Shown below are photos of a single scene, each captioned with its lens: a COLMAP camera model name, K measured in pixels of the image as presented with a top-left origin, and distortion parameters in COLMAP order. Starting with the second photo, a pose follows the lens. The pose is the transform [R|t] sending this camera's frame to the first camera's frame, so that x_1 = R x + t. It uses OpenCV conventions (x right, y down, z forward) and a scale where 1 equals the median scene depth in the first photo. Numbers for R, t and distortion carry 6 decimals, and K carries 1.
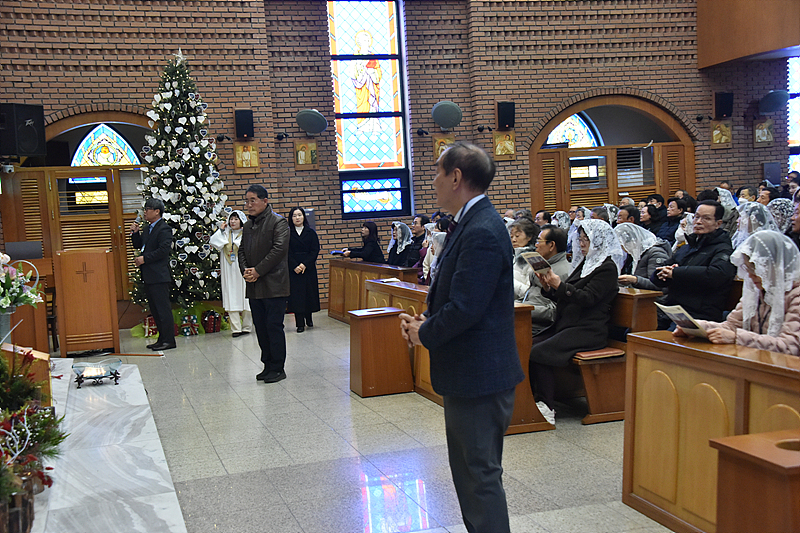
lens RADIAL K [[1037.9, 0, 400.0], [0, 1037.9, 266.5], [0, 0, 1]] dist [0.178317, 0.055444]
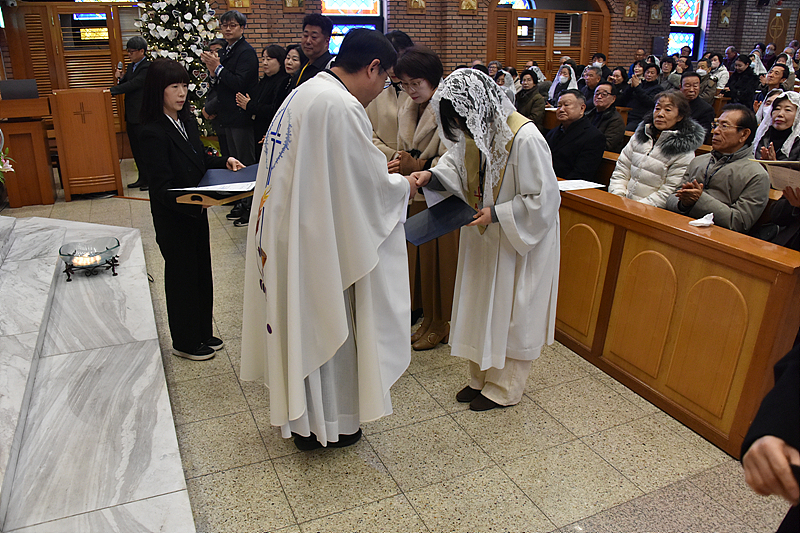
lens RADIAL K [[638.6, 0, 400.0], [0, 638.6, 266.5], [0, 0, 1]] dist [-0.154096, 0.090513]
pose [[0.989794, 0.007107, 0.142331, -0.075902], [-0.045354, 0.962534, 0.267339, -0.018277], [-0.135098, -0.271066, 0.953033, 0.325505]]
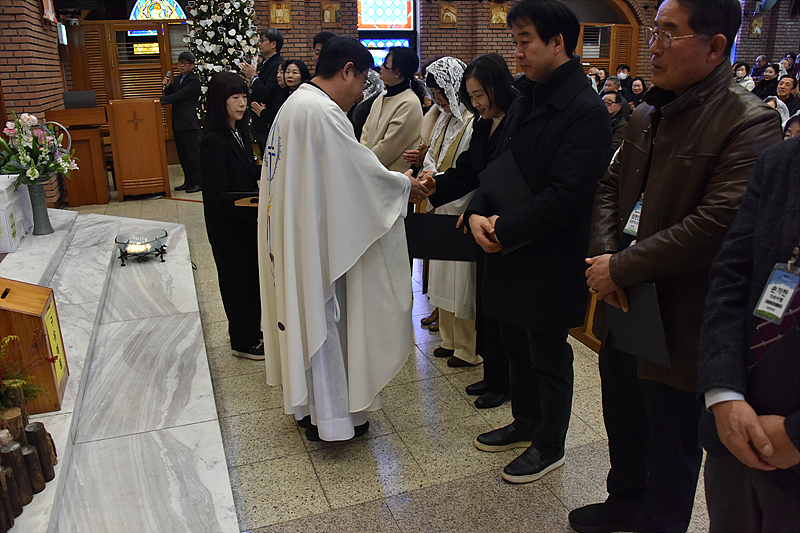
lens RADIAL K [[638.6, 0, 400.0], [0, 638.6, 266.5], [0, 0, 1]] dist [-0.154096, 0.090513]
pose [[0.996750, 0.020971, 0.077777, -0.066949], [-0.040061, 0.966701, 0.252753, -0.017164], [-0.069887, -0.255047, 0.964400, 0.289503]]
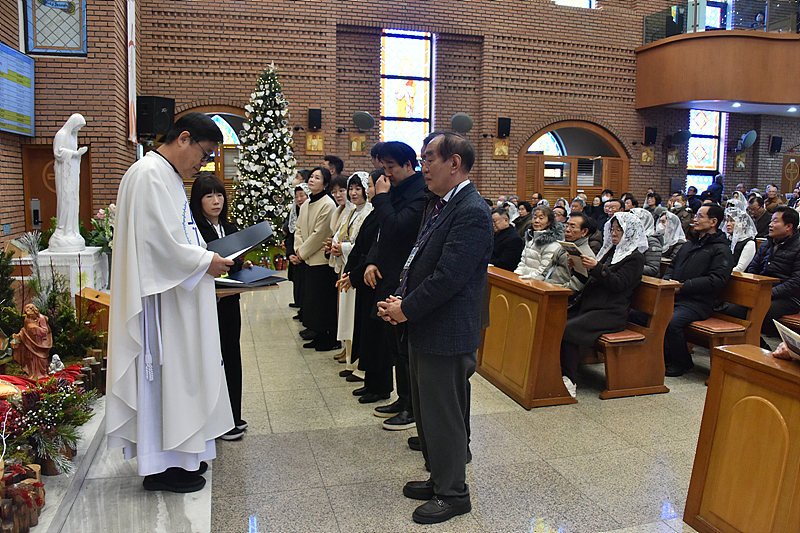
lens RADIAL K [[638.6, 0, 400.0], [0, 638.6, 266.5], [0, 0, 1]] dist [-0.154096, 0.090513]
pose [[0.997303, 0.073223, -0.004917, -0.020251], [-0.072741, 0.995170, 0.065922, -0.007219], [0.009721, -0.065386, 0.997813, 0.170014]]
